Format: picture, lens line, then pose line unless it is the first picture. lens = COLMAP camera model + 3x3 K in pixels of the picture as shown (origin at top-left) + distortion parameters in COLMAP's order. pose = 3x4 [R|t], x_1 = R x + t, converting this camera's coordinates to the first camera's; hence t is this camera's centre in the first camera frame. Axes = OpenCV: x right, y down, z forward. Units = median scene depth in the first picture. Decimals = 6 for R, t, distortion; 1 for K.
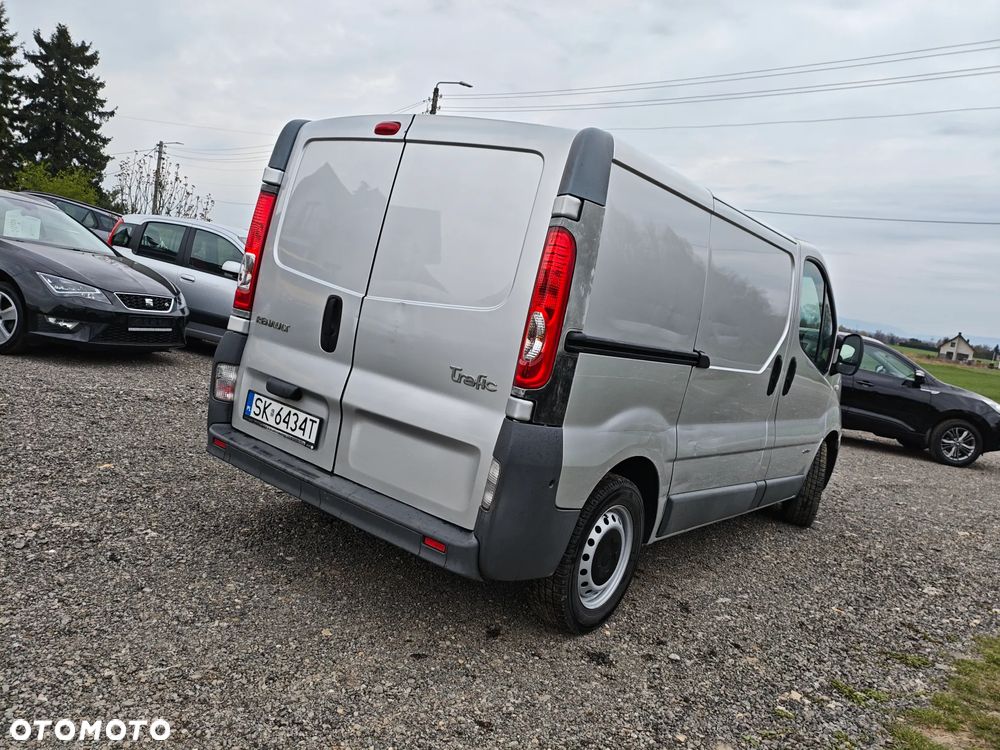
lens RADIAL K [[780.6, 0, 494.2], [0, 780.6, 351.2], [0, 0, 1]] dist [0.014093, -0.035679]
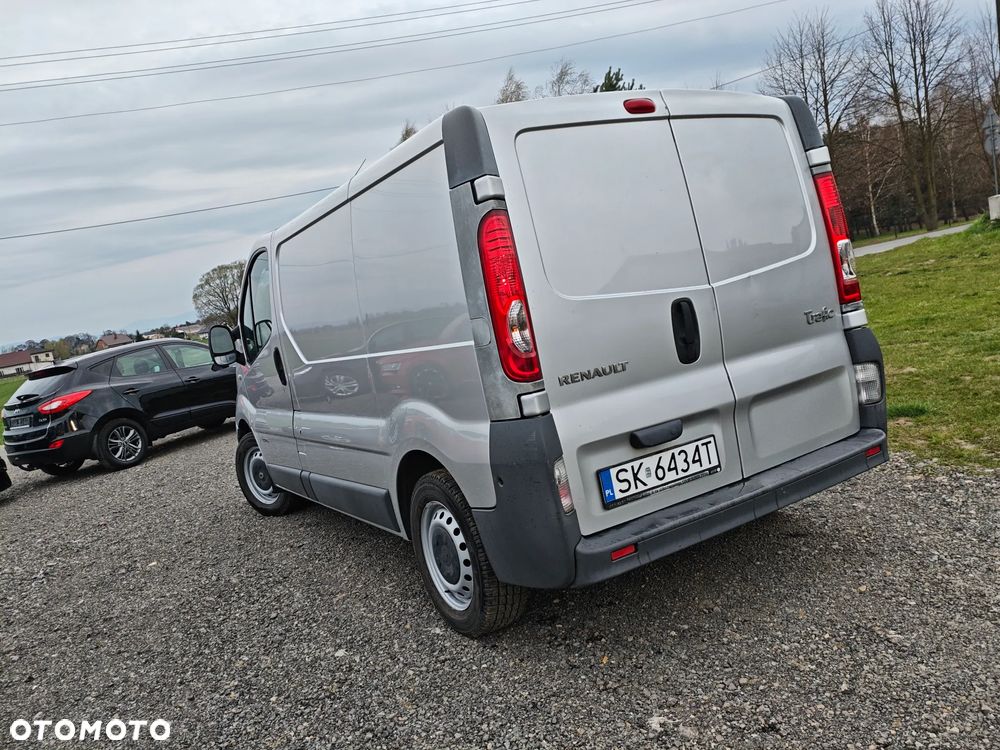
lens RADIAL K [[780.6, 0, 494.2], [0, 780.6, 351.2], [0, 0, 1]] dist [0.014093, -0.035679]
pose [[0.341839, -0.307616, 0.887986, -1.054355], [0.317578, 0.927132, 0.198922, -0.253568], [-0.884472, 0.214006, 0.414622, 0.829759]]
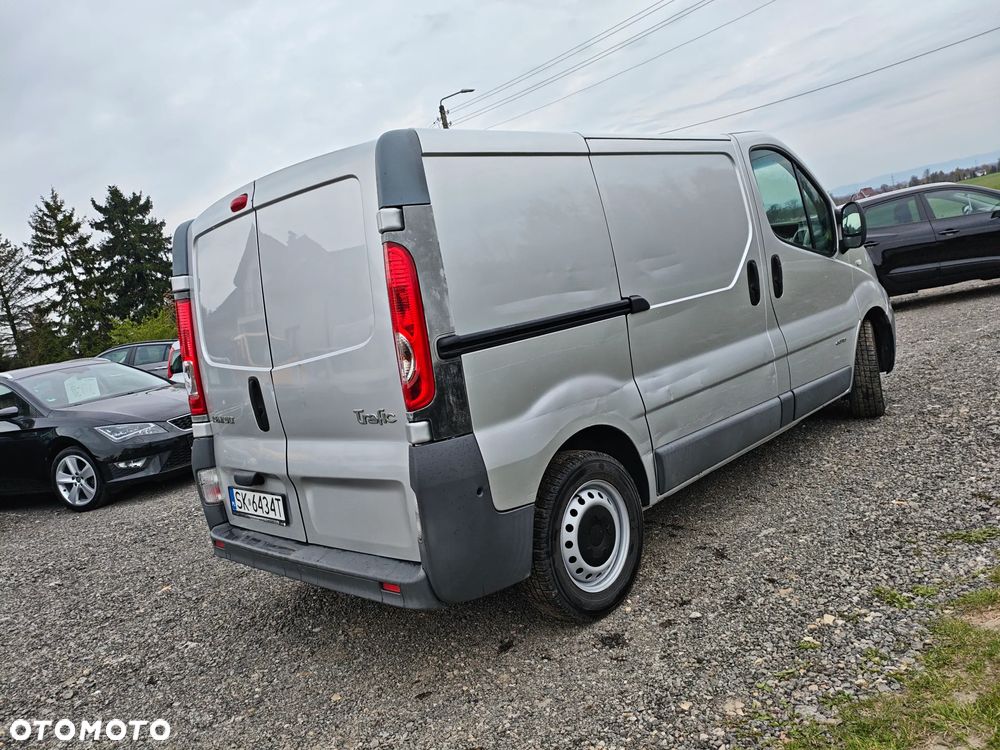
lens RADIAL K [[775.7, 0, 492.4], [0, 775.7, 369.4], [0, 0, 1]] dist [0.034009, -0.068435]
pose [[0.925926, -0.341714, -0.160912, 0.250197], [0.346160, 0.938175, -0.000430, 0.027711], [0.151111, -0.055303, 0.986969, 0.049908]]
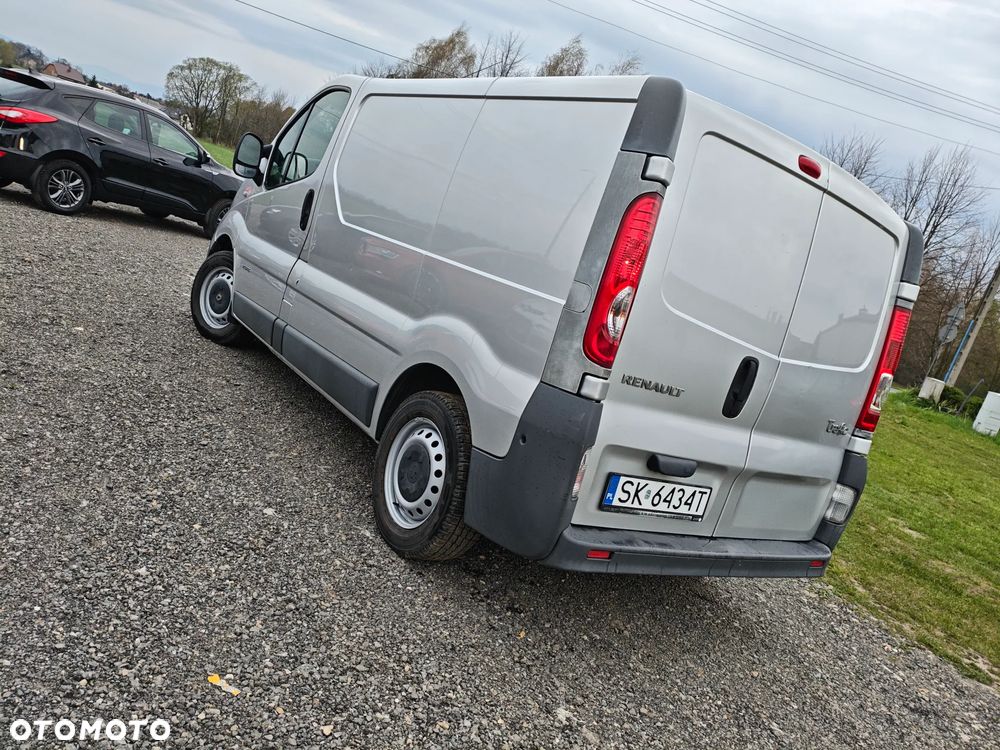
lens RADIAL K [[775.7, 0, 492.4], [0, 775.7, 369.4], [0, 0, 1]] dist [0.034009, -0.068435]
pose [[0.357613, -0.219723, 0.907653, -1.097325], [-0.177048, 0.938349, 0.296910, -0.265043], [-0.916933, -0.266877, 0.296664, 0.997671]]
